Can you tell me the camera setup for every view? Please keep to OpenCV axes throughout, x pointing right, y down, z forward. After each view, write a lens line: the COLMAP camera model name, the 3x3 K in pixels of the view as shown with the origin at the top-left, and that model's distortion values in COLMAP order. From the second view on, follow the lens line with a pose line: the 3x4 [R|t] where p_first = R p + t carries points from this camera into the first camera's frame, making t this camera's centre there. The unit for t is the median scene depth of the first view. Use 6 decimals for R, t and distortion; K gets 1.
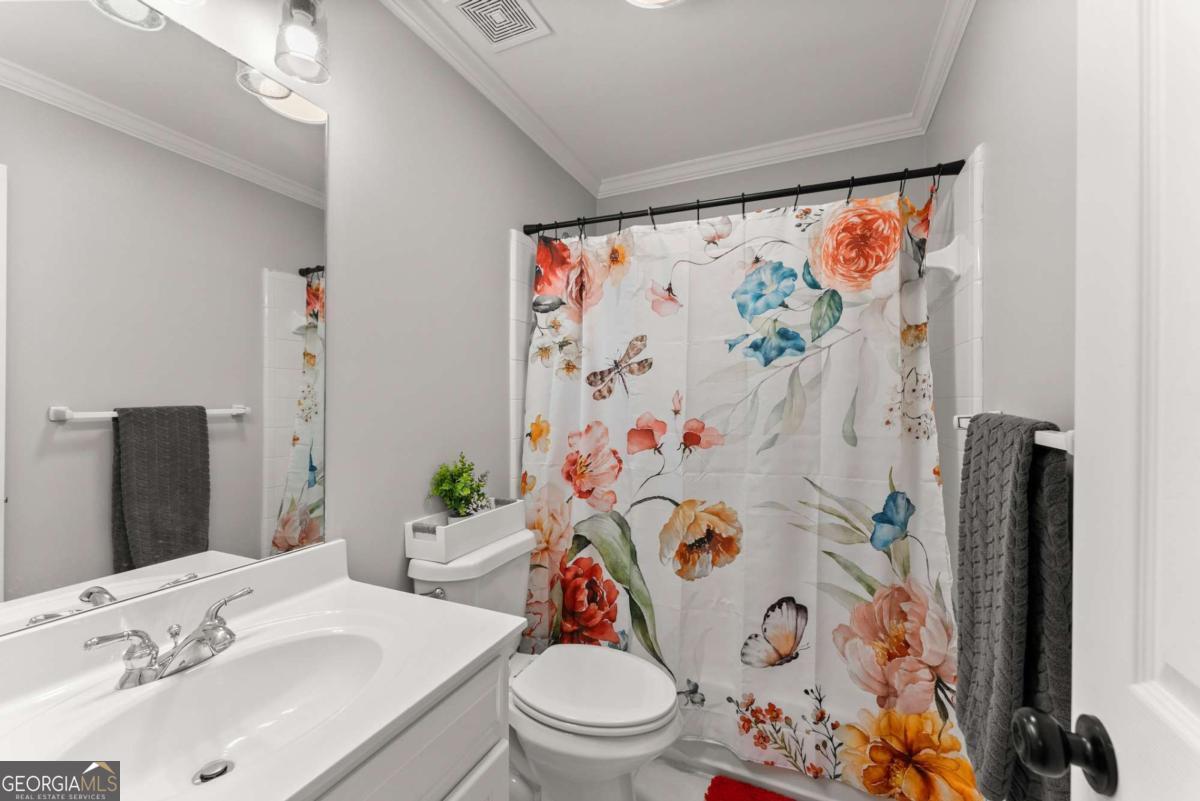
lens RADIAL K [[488.6, 0, 600.4], [0, 488.6, 399.6], [0, 0, 1]] dist [0.006849, 0.000543]
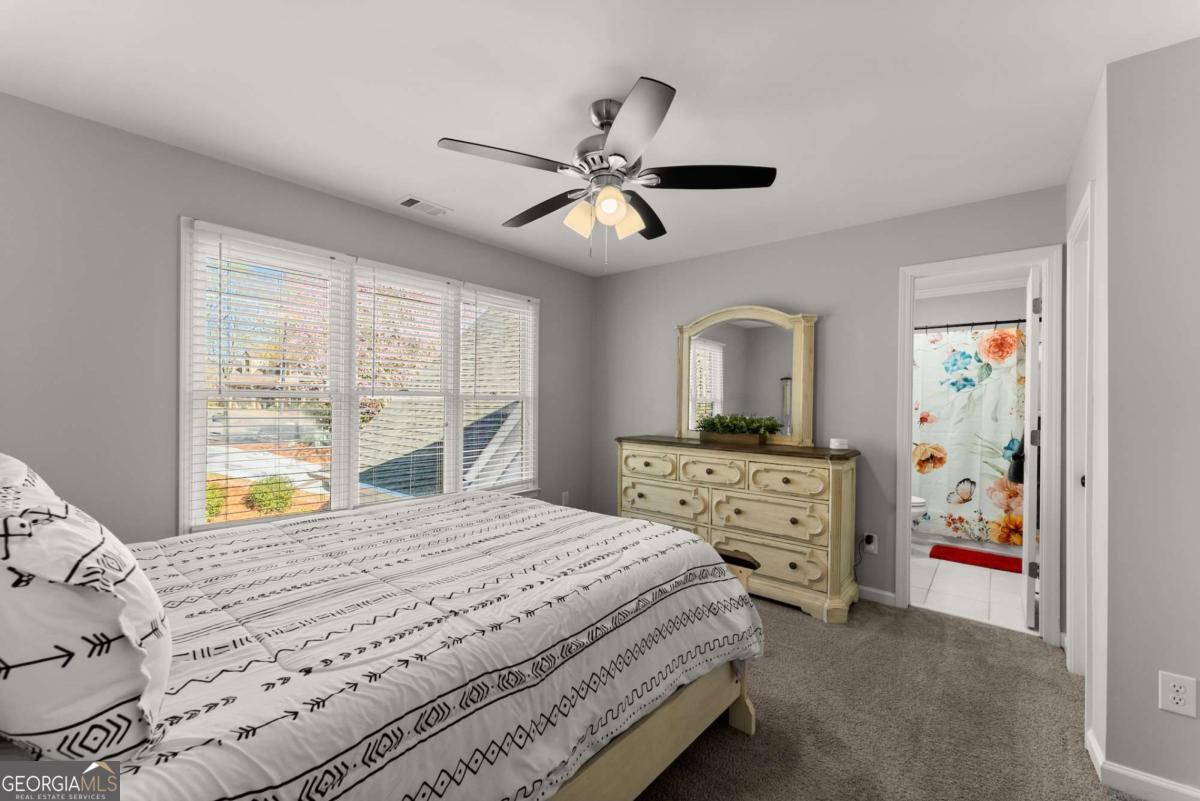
lens RADIAL K [[488.6, 0, 600.5], [0, 488.6, 400.2], [0, 0, 1]] dist [0.006849, 0.000543]
pose [[0.966955, 0.007450, -0.254840, -0.876636], [-0.008601, 0.999957, -0.003403, 0.002600], [0.254803, 0.005483, 0.966977, -2.110772]]
